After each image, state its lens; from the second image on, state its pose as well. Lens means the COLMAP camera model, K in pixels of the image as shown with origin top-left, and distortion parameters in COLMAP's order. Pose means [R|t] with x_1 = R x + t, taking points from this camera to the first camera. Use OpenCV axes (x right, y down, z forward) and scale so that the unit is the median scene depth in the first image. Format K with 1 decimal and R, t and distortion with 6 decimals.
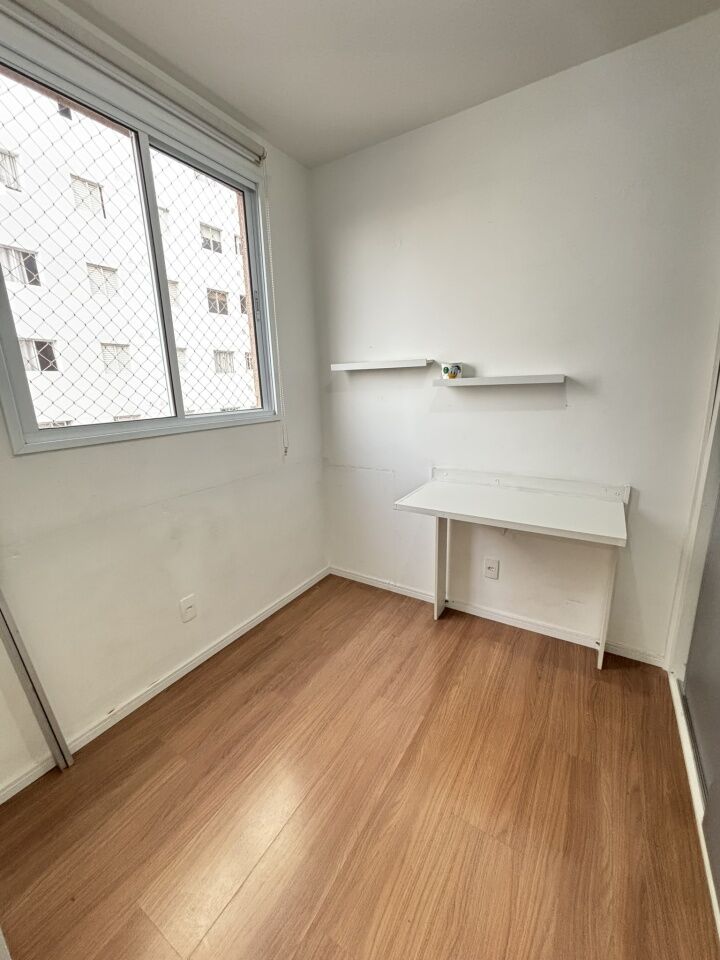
lens RADIAL K [[387.9, 0, 362.8], [0, 387.9, 475.4], [0, 0, 1]] dist [-0.002201, 0.000940]
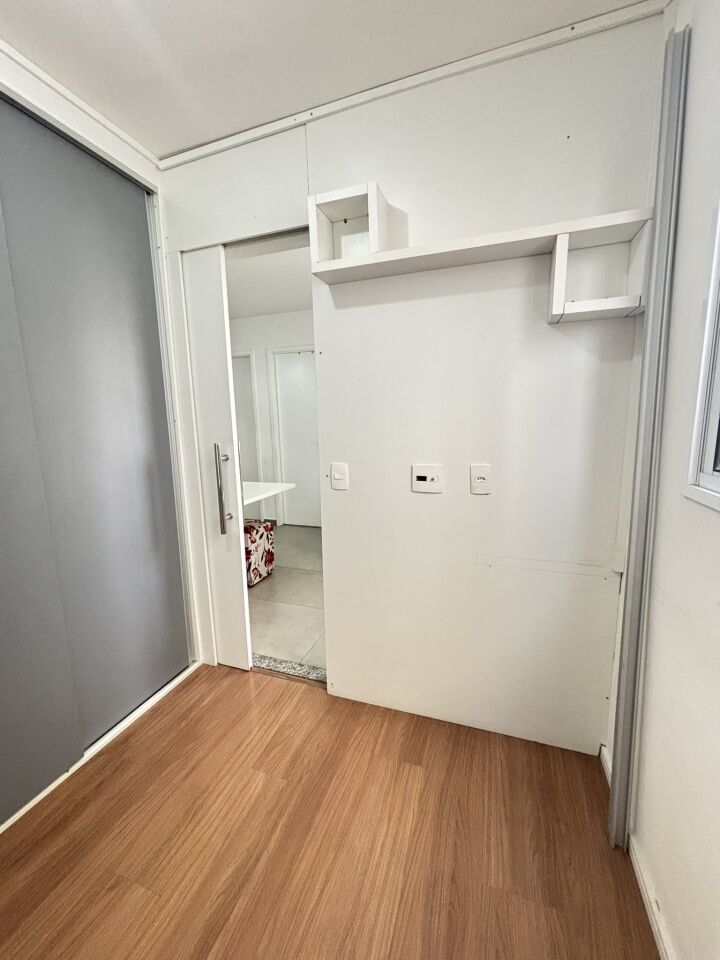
lens RADIAL K [[387.9, 0, 363.0], [0, 387.9, 477.7], [0, 0, 1]] dist [-0.002201, 0.000940]
pose [[-0.975953, 0.078381, -0.203401, -0.090746], [-0.005050, 0.924734, 0.380580, -0.277430], [0.217922, 0.372456, -0.902101, 1.147773]]
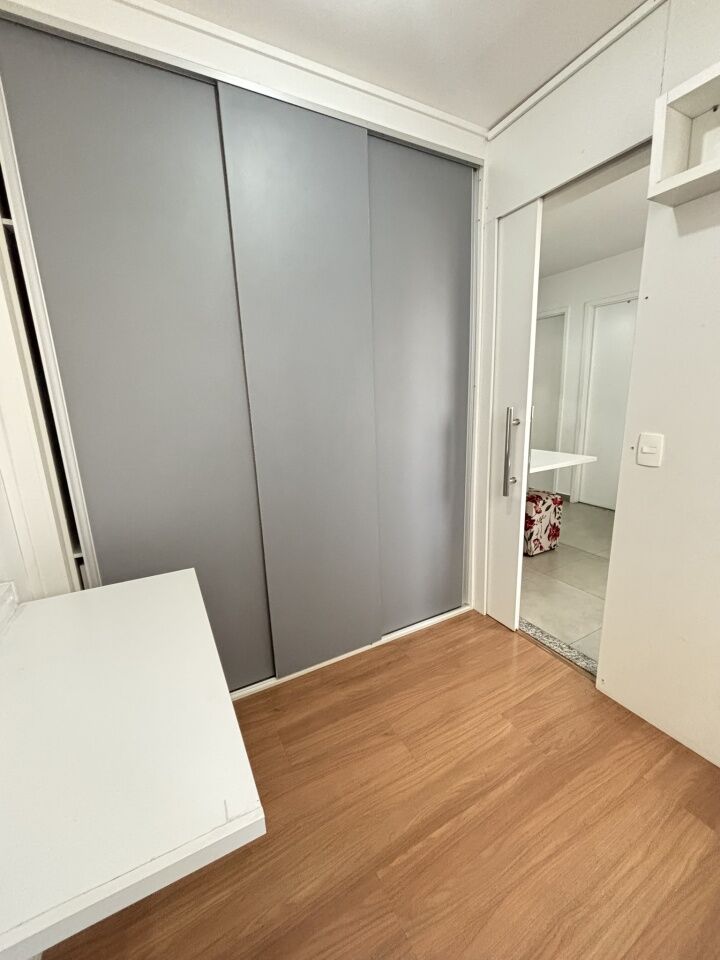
lens RADIAL K [[387.9, 0, 359.7], [0, 387.9, 479.1], [0, 0, 1]] dist [-0.002201, 0.000940]
pose [[-0.859779, -0.050898, 0.508124, -0.126324], [0.177923, 0.902816, 0.391492, -0.277956], [-0.478669, 0.427003, -0.767166, 1.189978]]
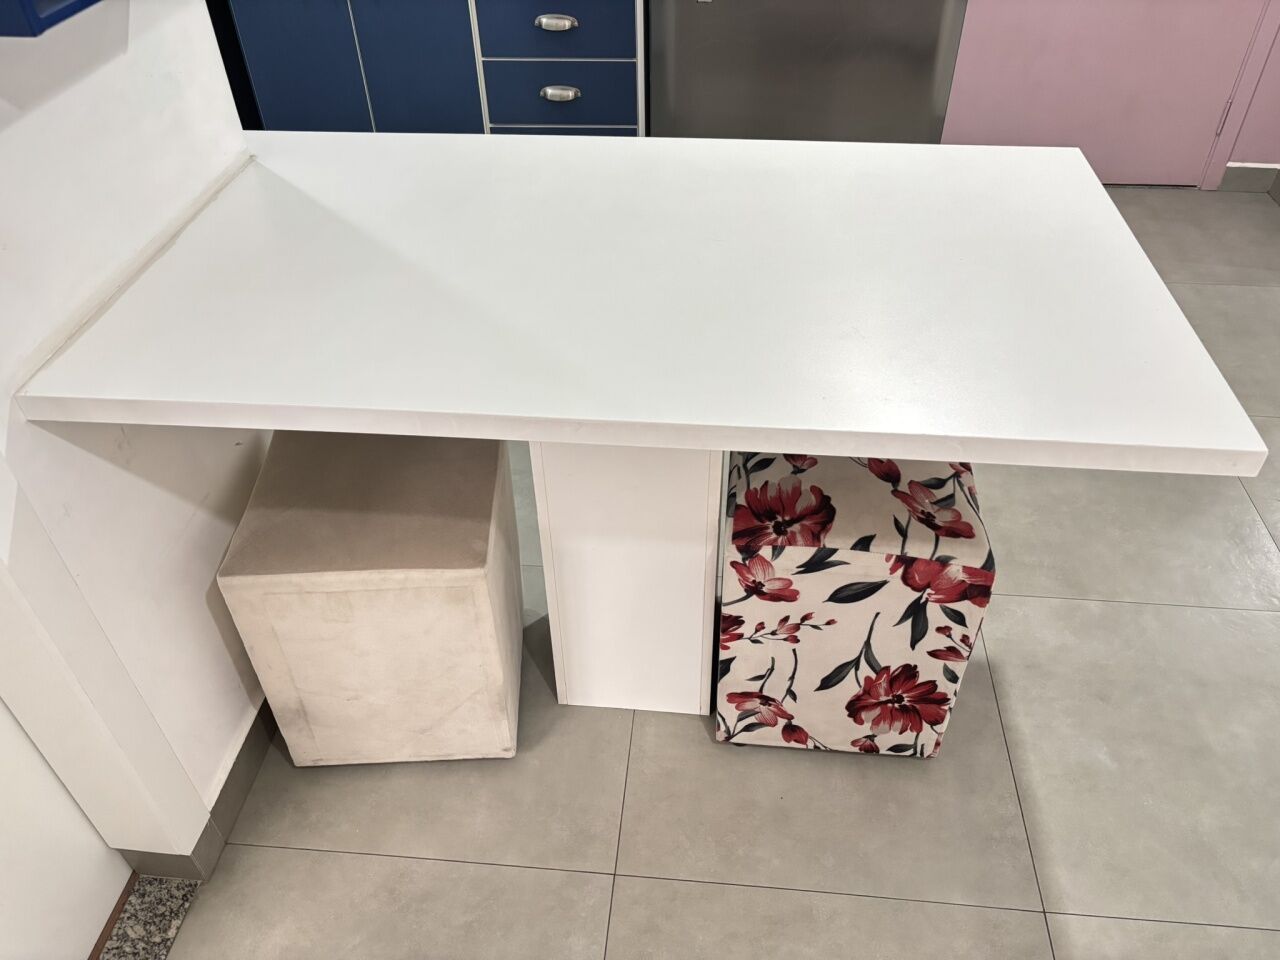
lens RADIAL K [[969.7, 0, 637.6], [0, 969.7, 479.0], [0, 0, 1]] dist [0.021744, 0.000539]
pose [[-0.429406, -0.561432, 0.707393, -0.385726], [0.242294, 0.682949, 0.689111, 0.080409], [-0.870003, 0.467305, -0.157231, -0.332278]]
